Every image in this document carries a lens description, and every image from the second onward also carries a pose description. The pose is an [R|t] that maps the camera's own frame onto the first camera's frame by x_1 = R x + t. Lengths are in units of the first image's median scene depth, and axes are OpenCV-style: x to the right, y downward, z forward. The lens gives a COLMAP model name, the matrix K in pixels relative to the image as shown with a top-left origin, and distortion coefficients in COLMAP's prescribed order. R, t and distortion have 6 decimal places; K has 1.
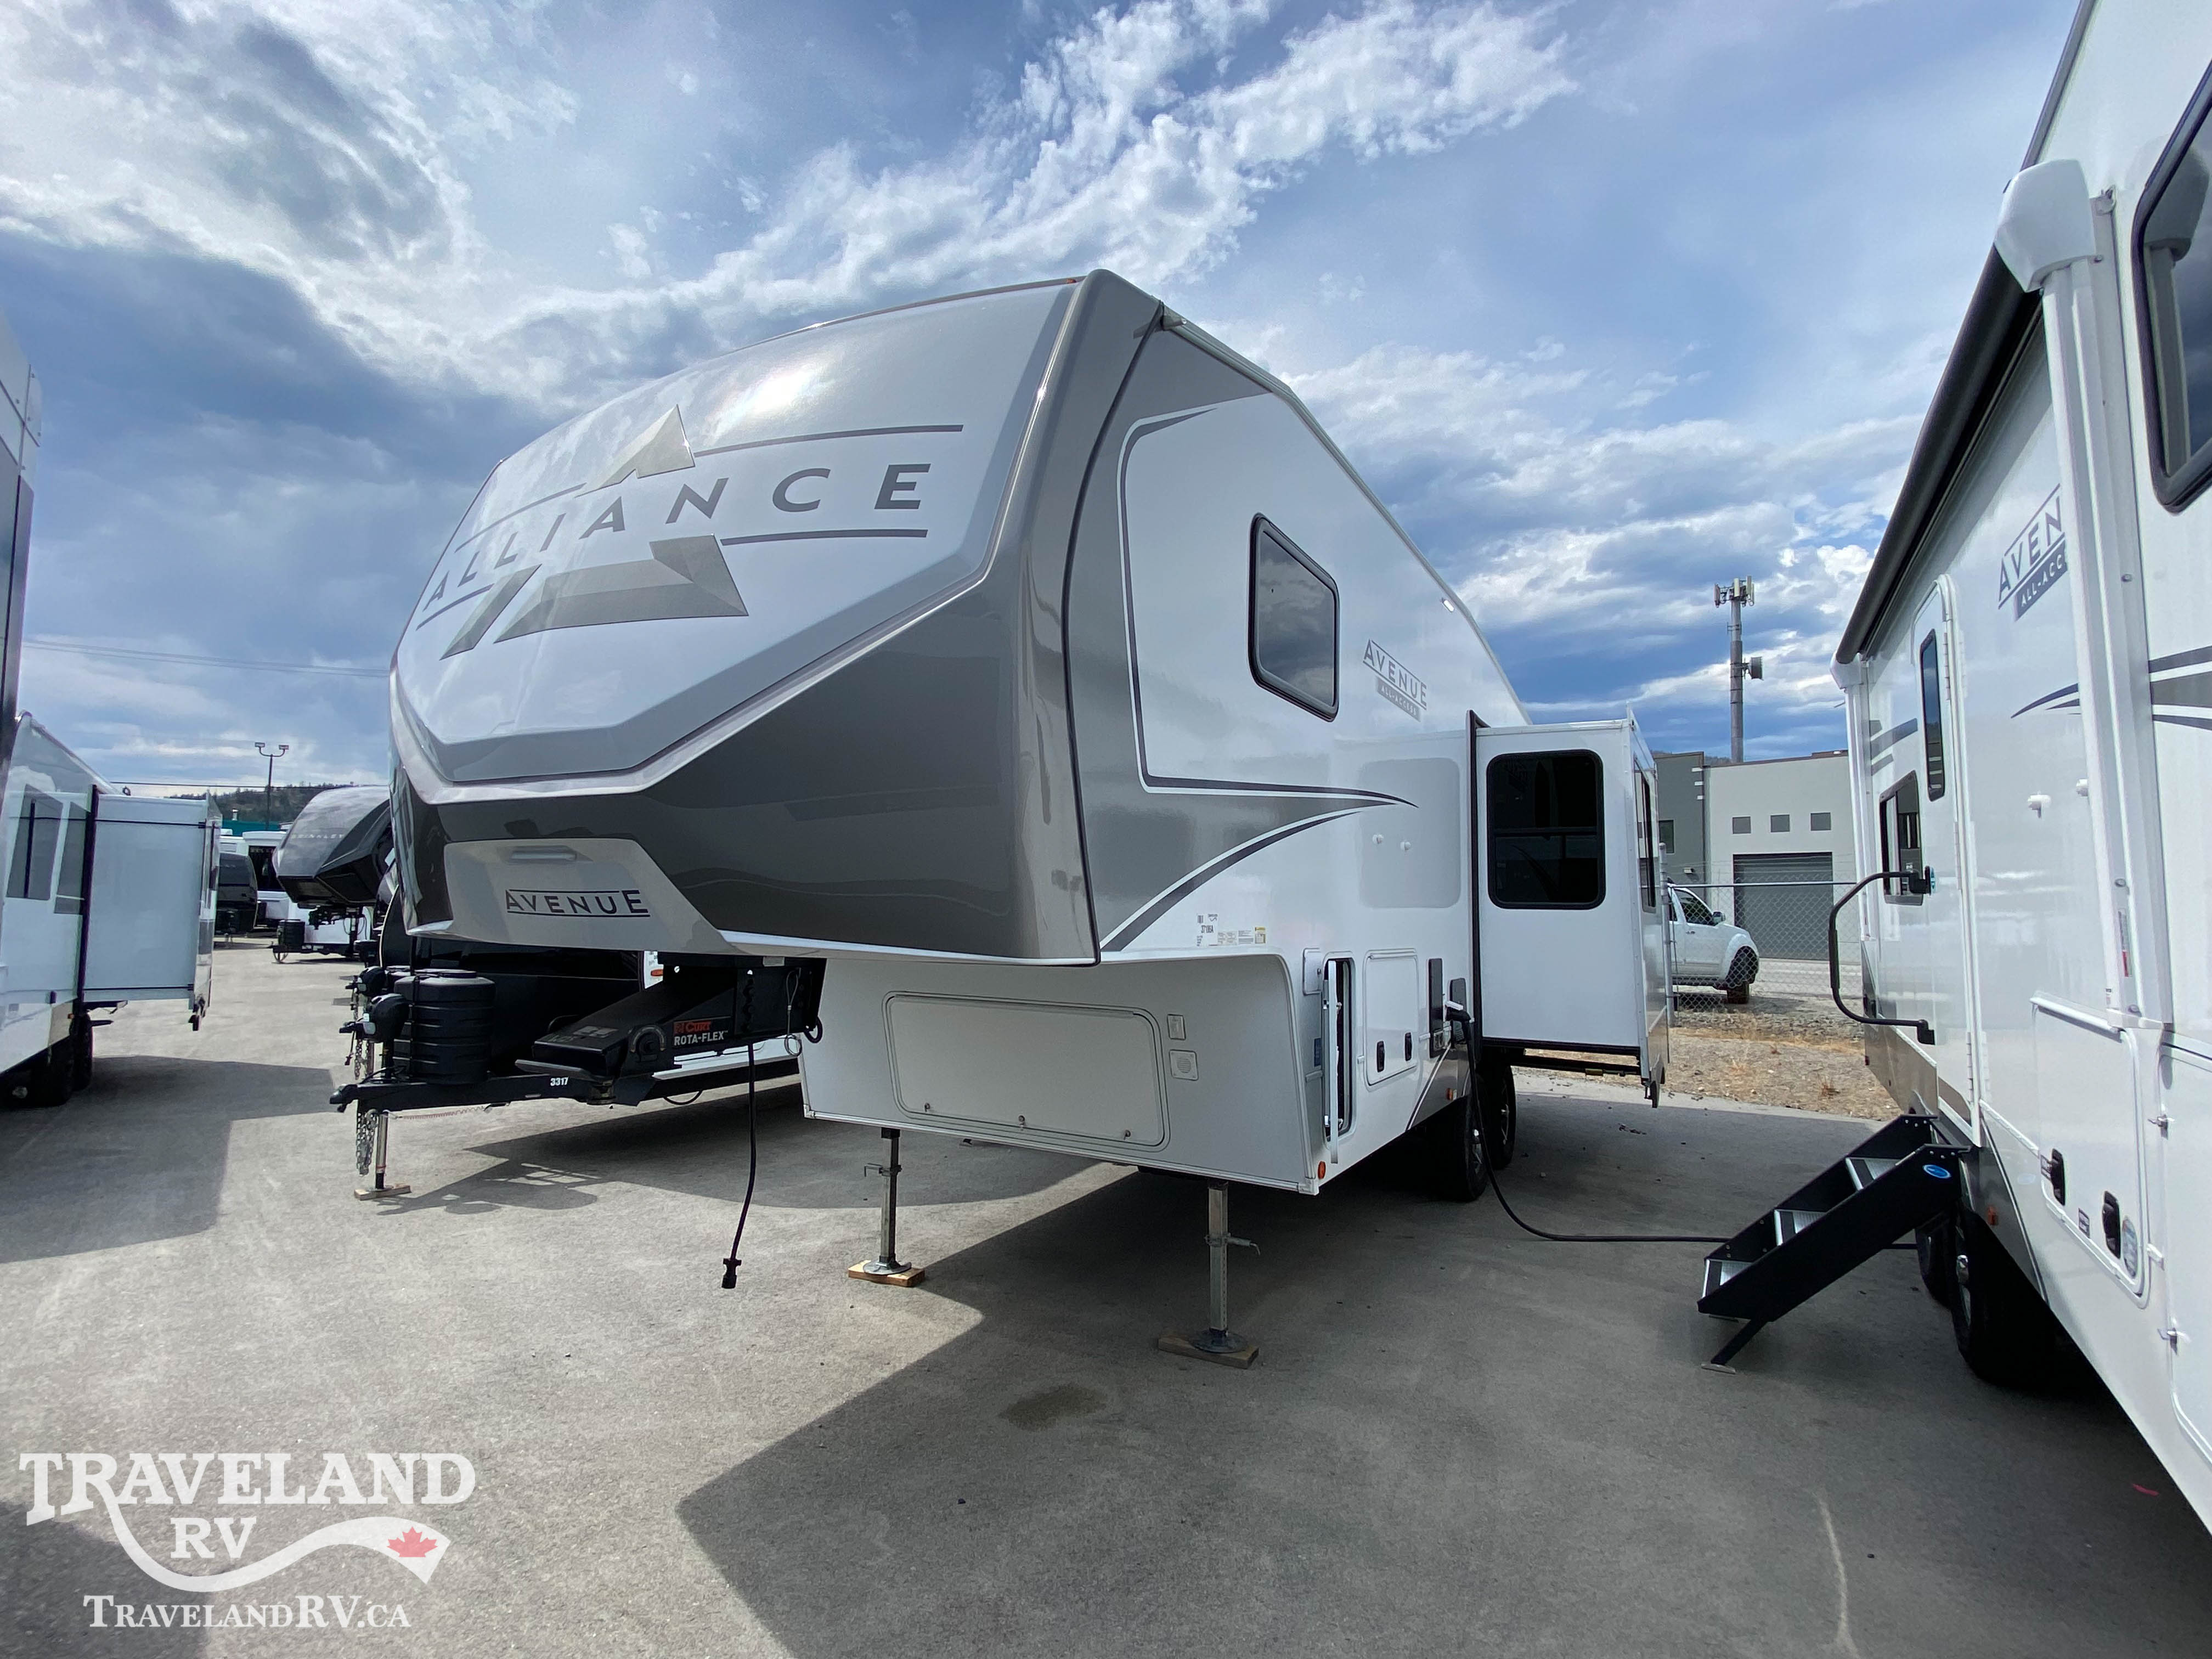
lens RADIAL K [[1090.1, 0, 1093.3], [0, 1090.1, 823.8], [0, 0, 1]] dist [0.000246, -0.000683]
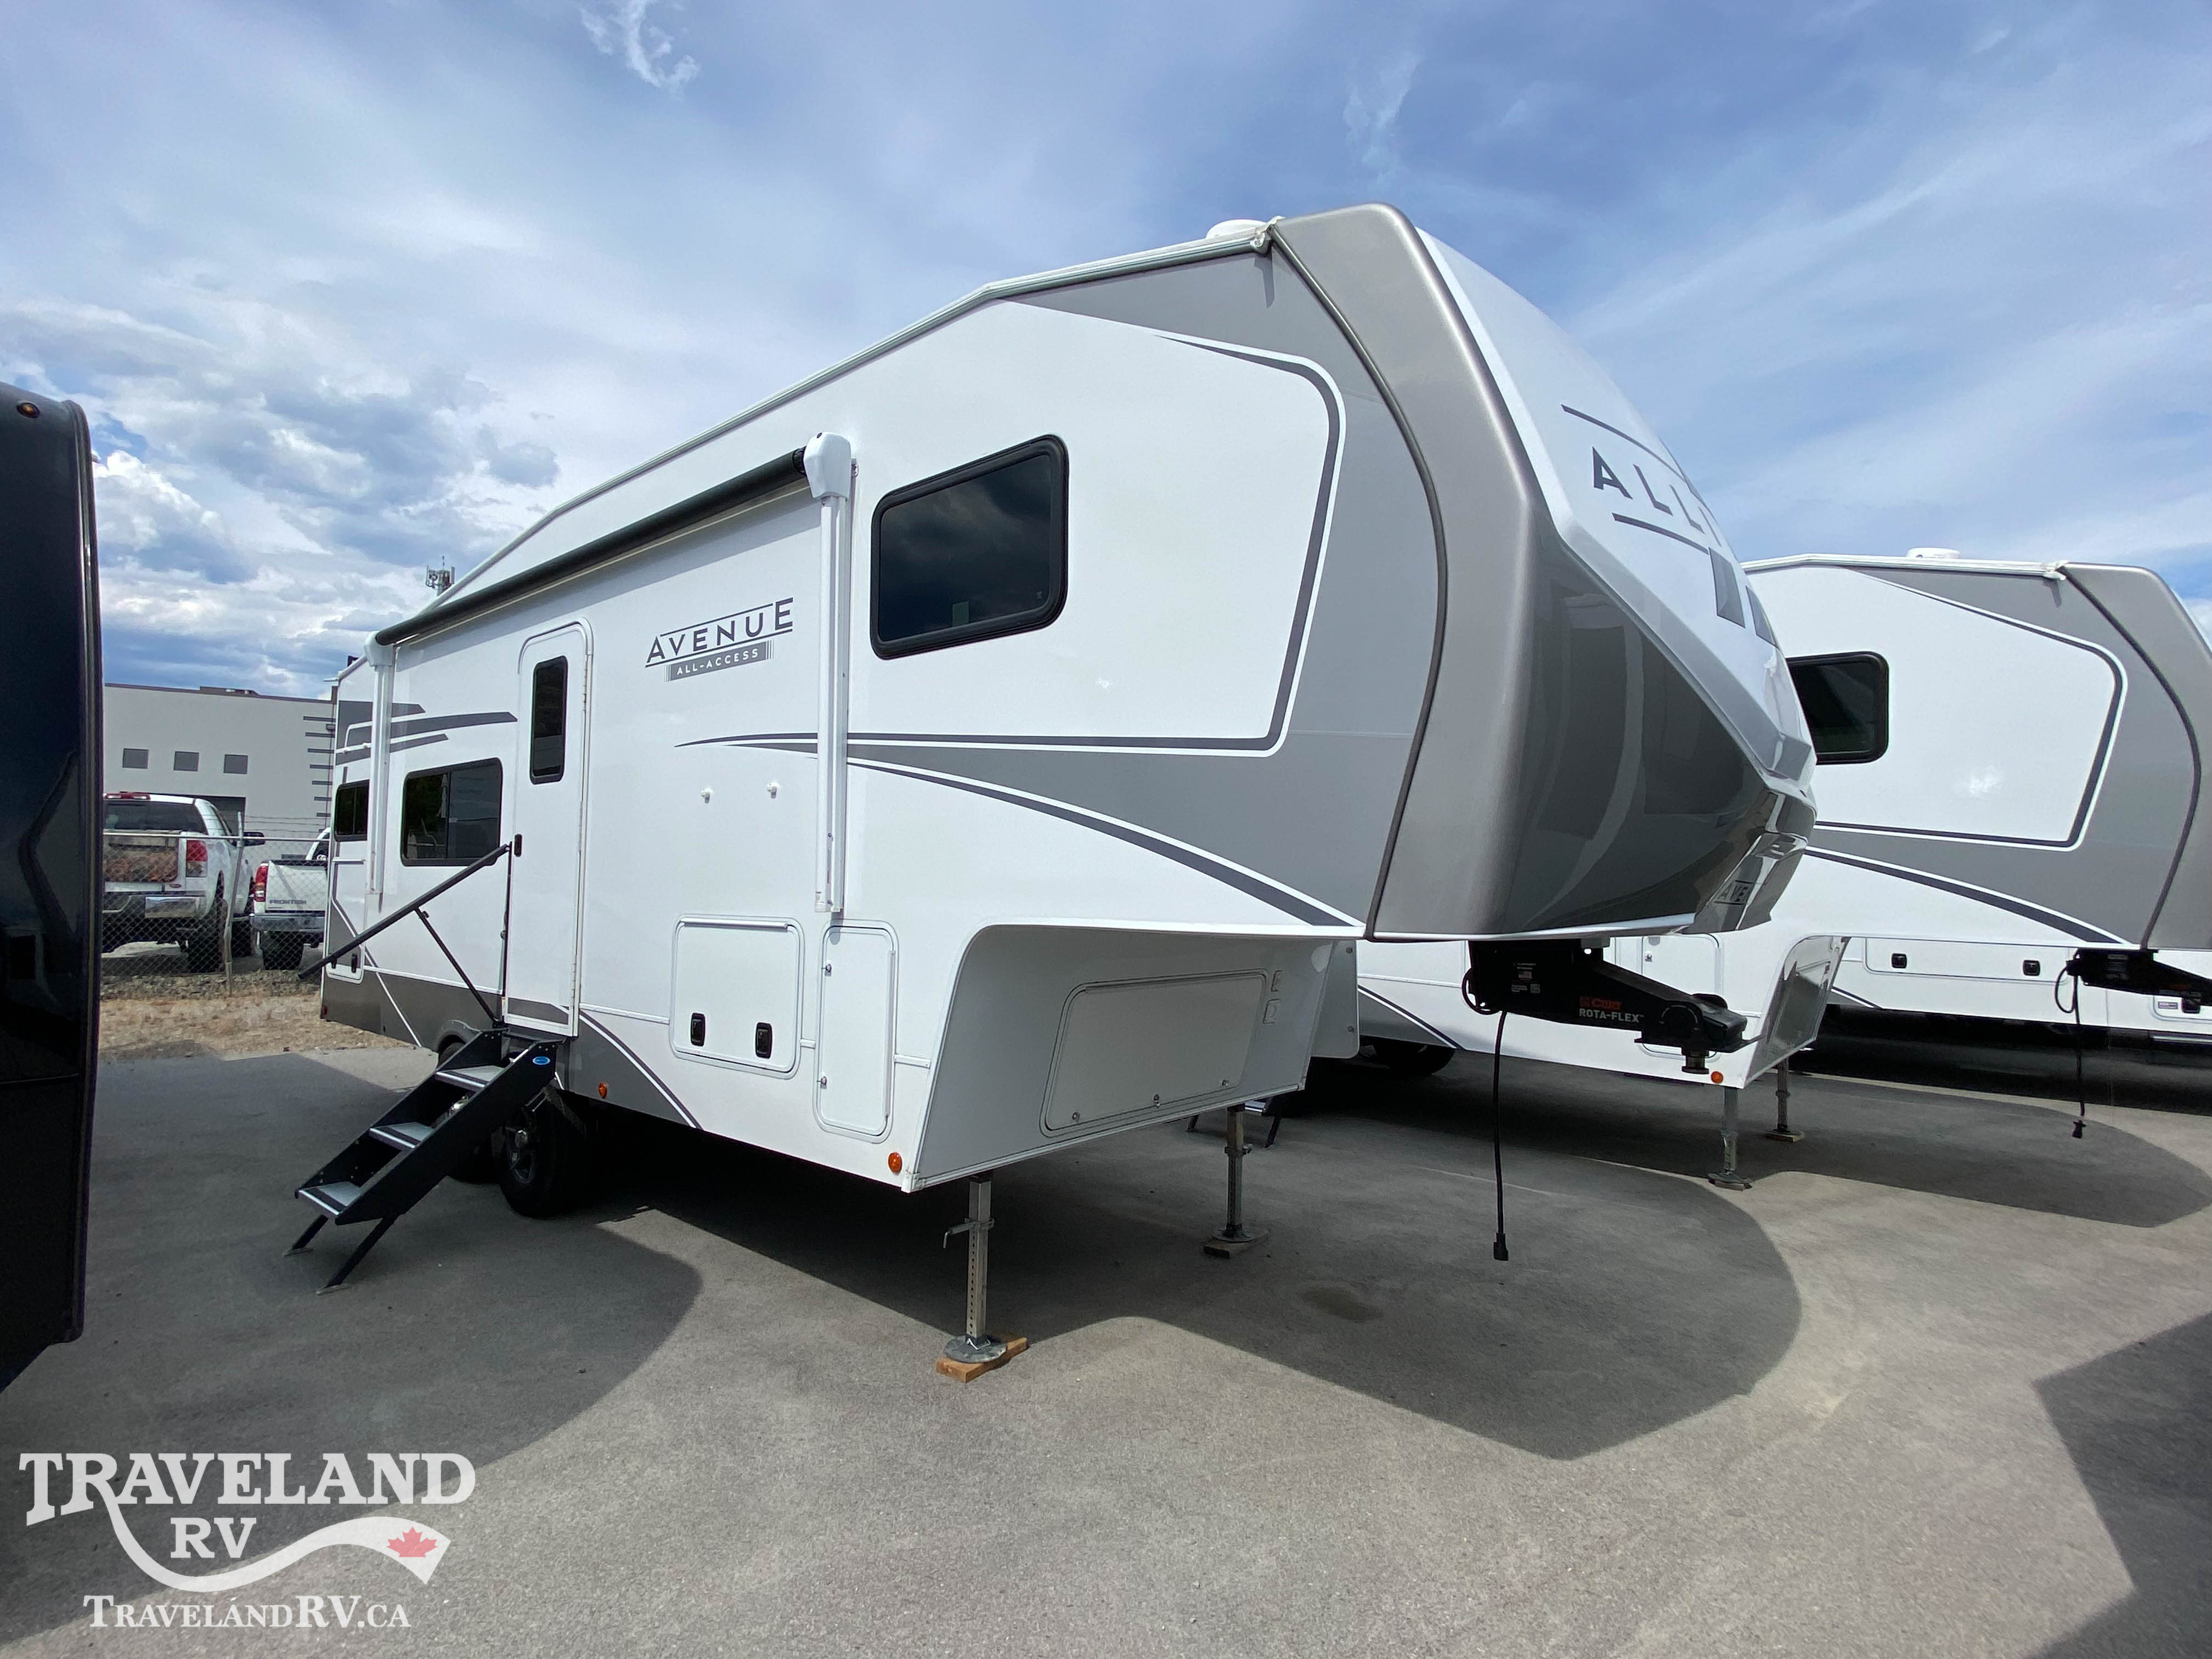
lens RADIAL K [[1090.1, 0, 1093.3], [0, 1090.1, 823.8], [0, 0, 1]] dist [0.000246, -0.000683]
pose [[0.178776, 0.040469, 0.983057, -1.312241], [-0.089534, 0.995677, -0.024706, 0.068281], [-0.979807, -0.083600, 0.181627, 1.122560]]
